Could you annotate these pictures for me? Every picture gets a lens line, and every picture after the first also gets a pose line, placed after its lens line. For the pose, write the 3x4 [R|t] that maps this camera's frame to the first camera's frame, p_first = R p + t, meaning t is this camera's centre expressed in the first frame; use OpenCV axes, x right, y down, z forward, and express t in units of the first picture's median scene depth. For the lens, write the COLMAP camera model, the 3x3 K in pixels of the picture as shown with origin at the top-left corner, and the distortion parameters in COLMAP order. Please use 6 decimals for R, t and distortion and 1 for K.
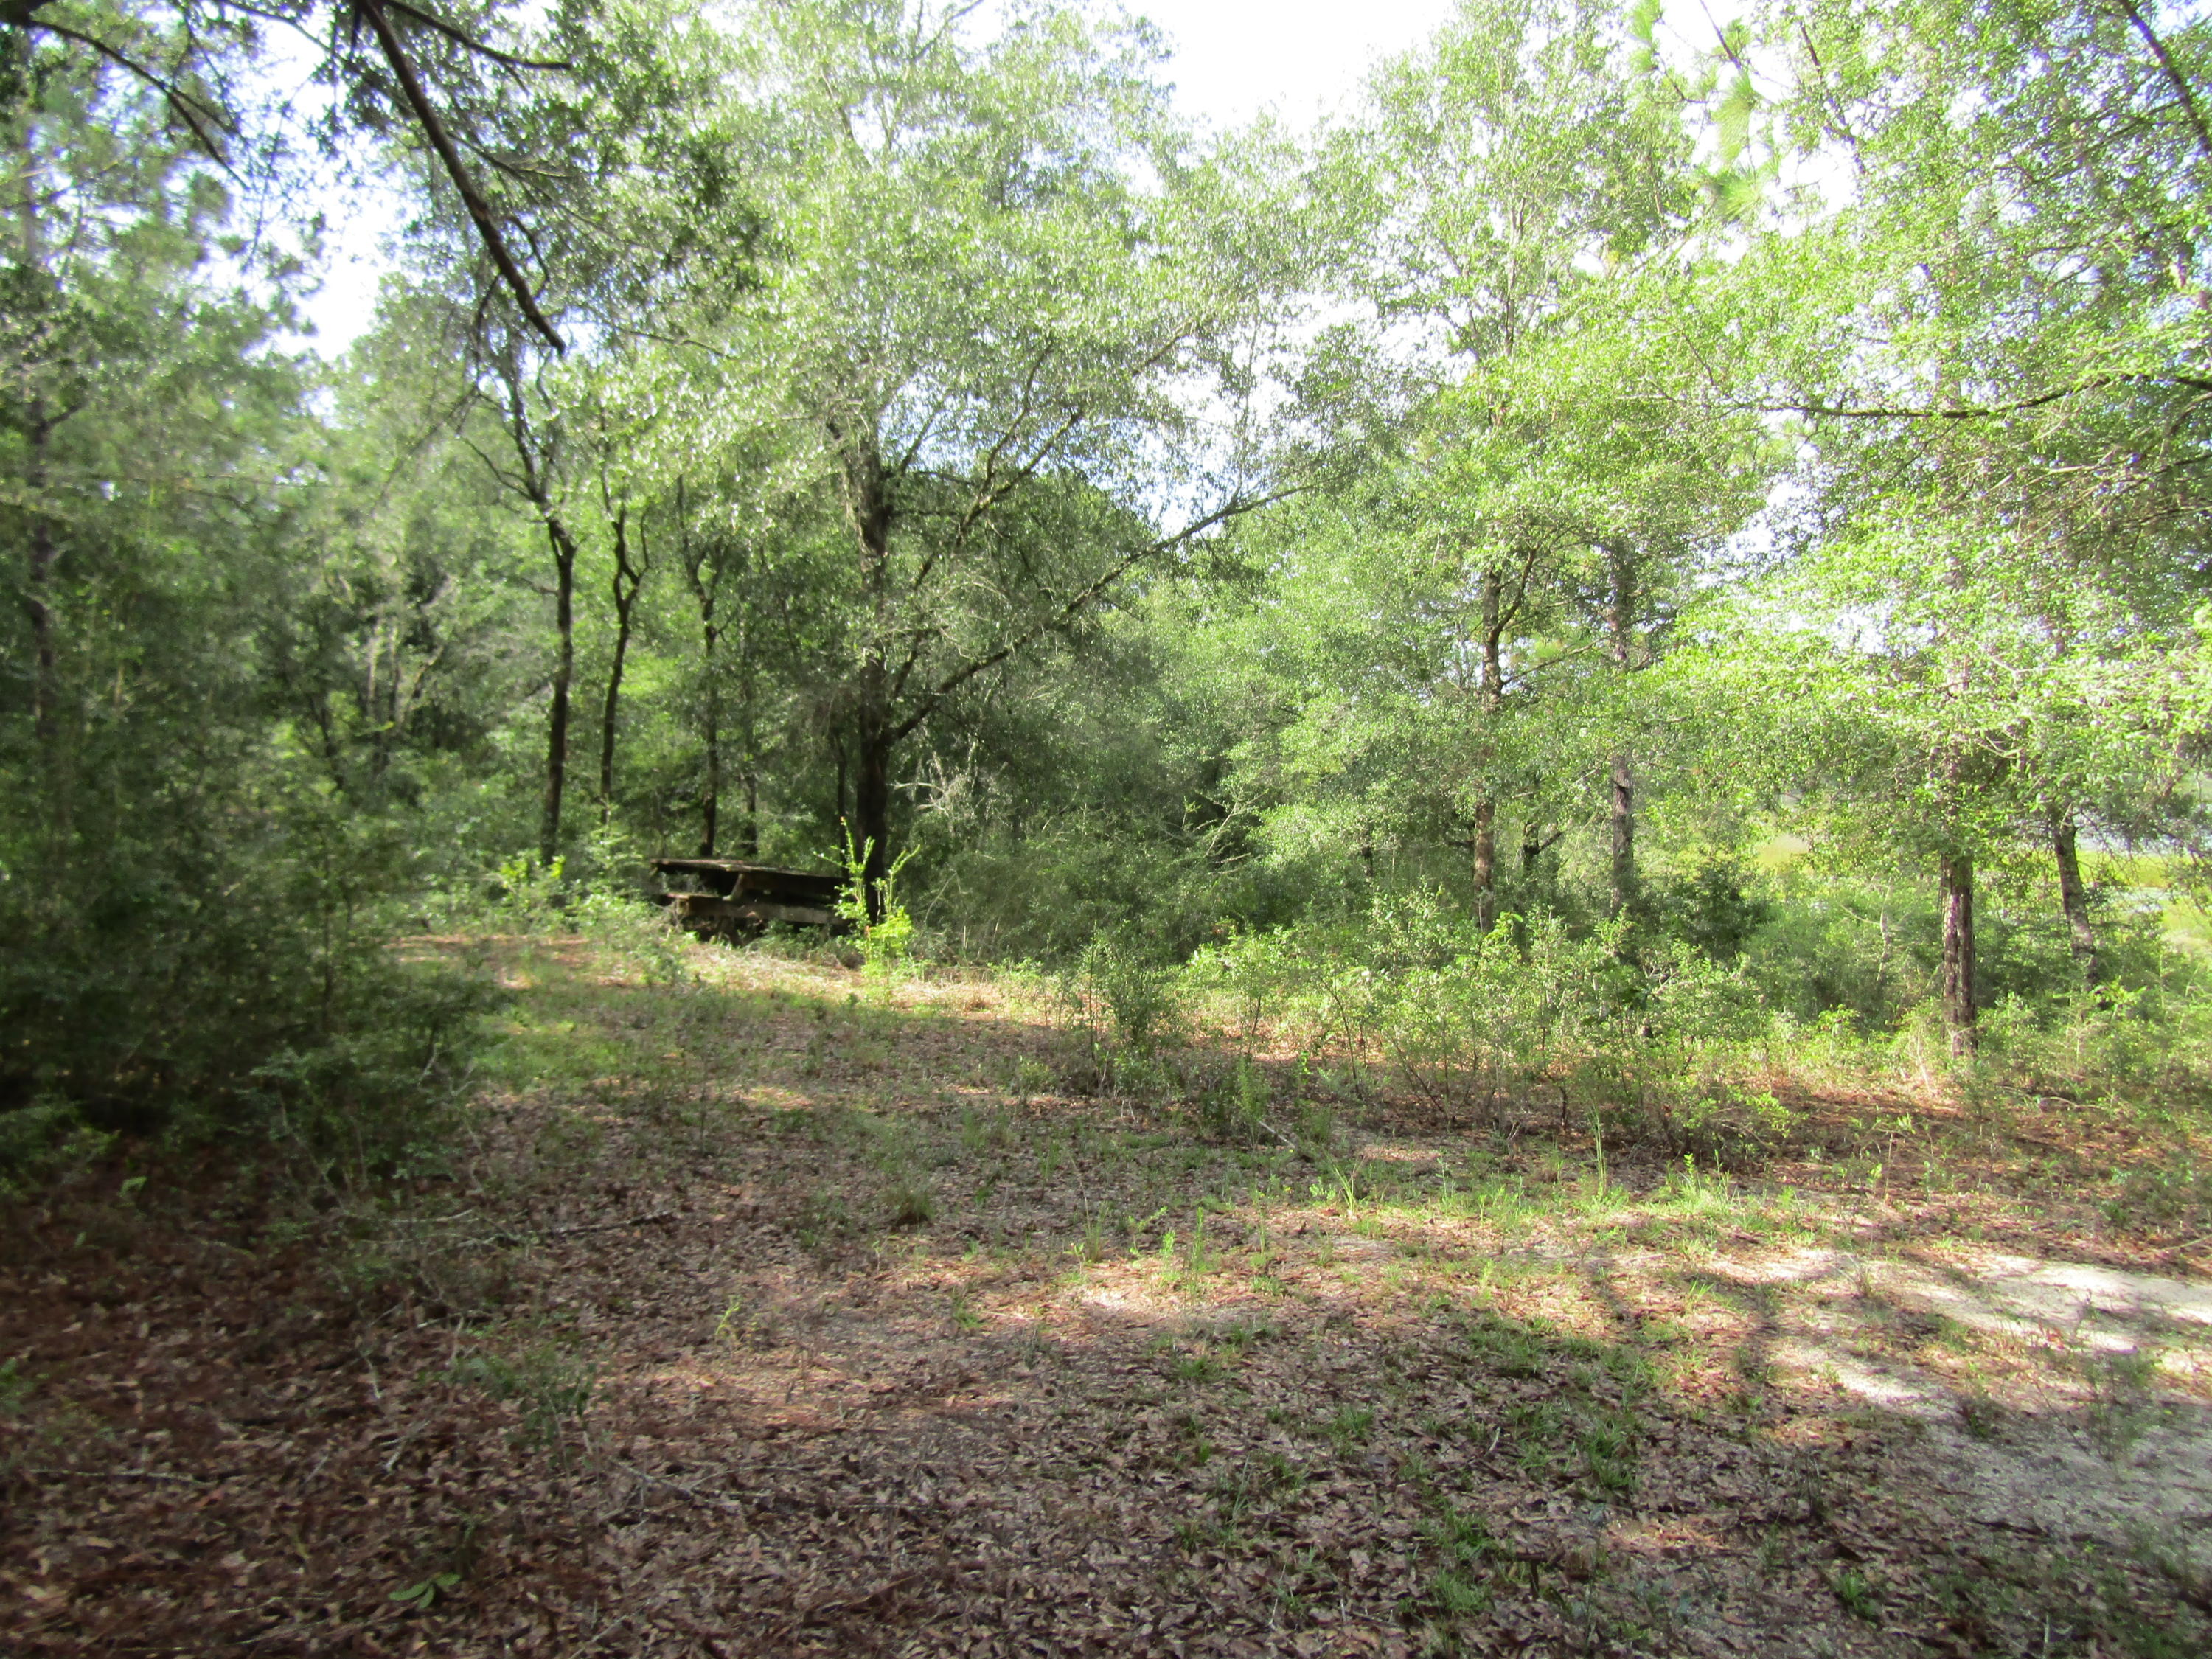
lens RADIAL K [[1582.5, 0, 1096.3], [0, 1582.5, 829.1], [0, 0, 1]] dist [0.000722, -0.003876]
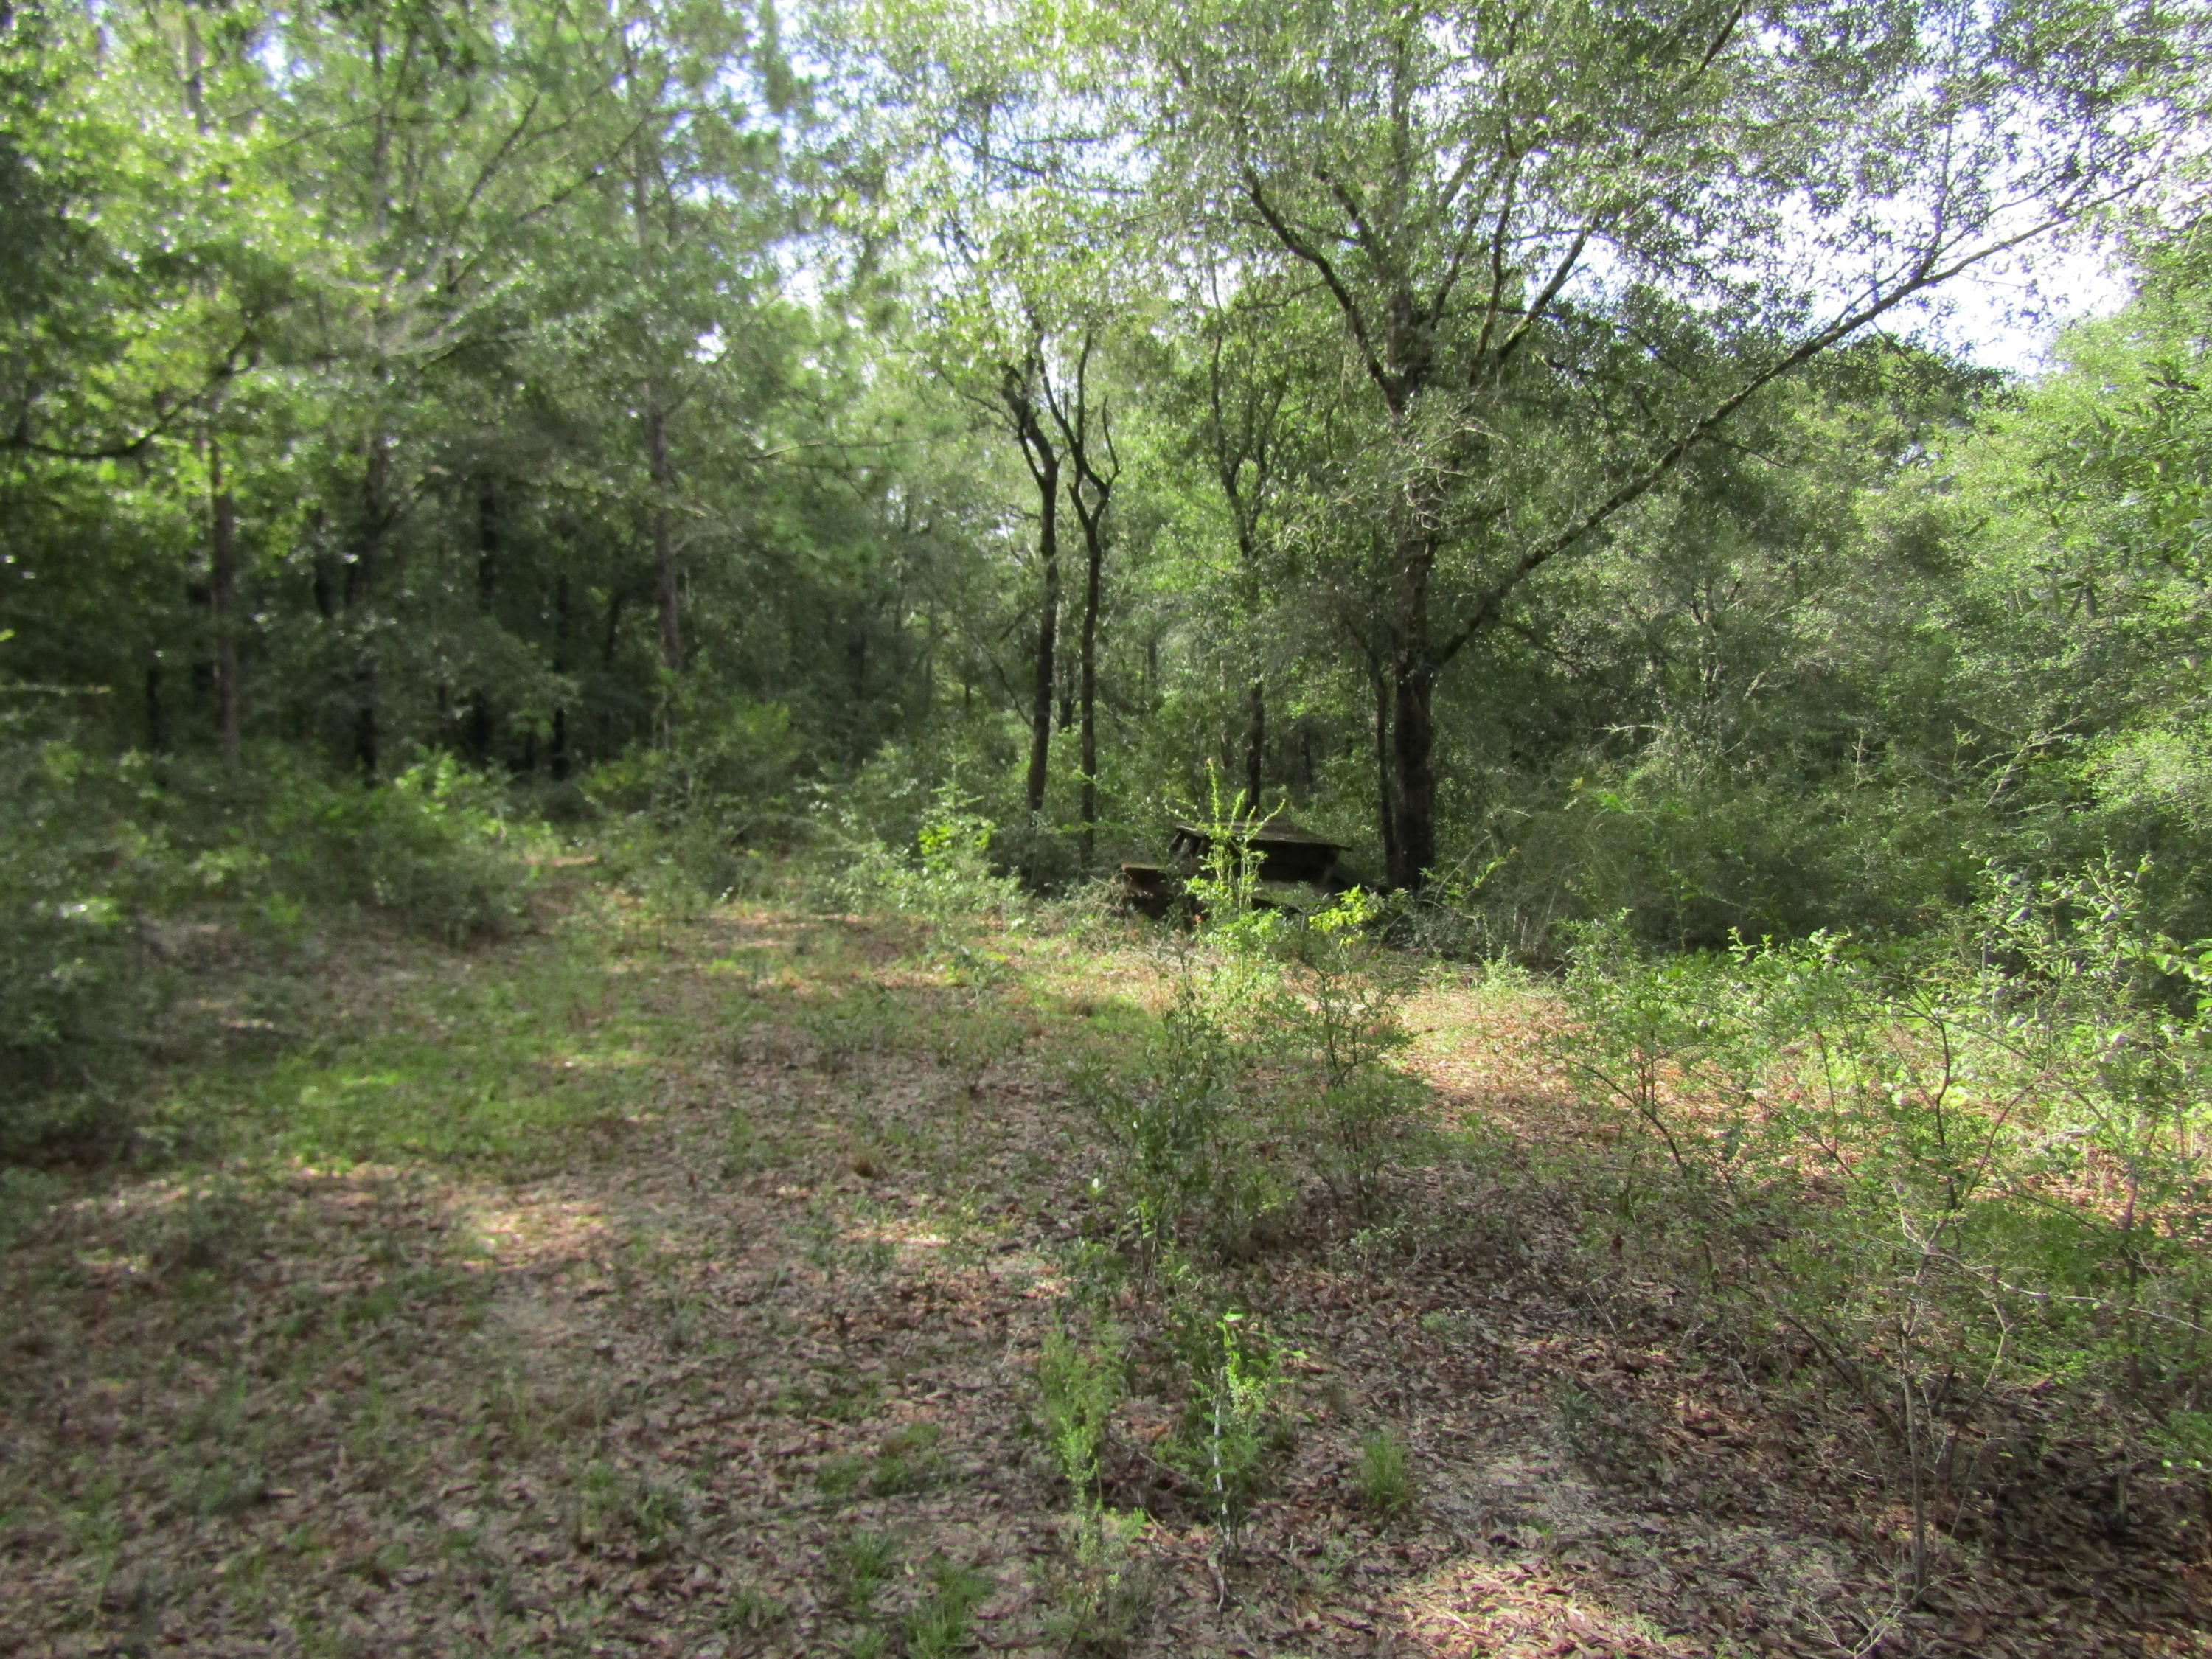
lens RADIAL K [[1582.5, 0, 1096.3], [0, 1582.5, 829.1], [0, 0, 1]] dist [0.000722, -0.003876]
pose [[0.863318, -0.009449, -0.504572, 0.117201], [0.022955, 0.999525, 0.020557, 0.005632], [0.504138, -0.029330, 0.863125, 0.254912]]
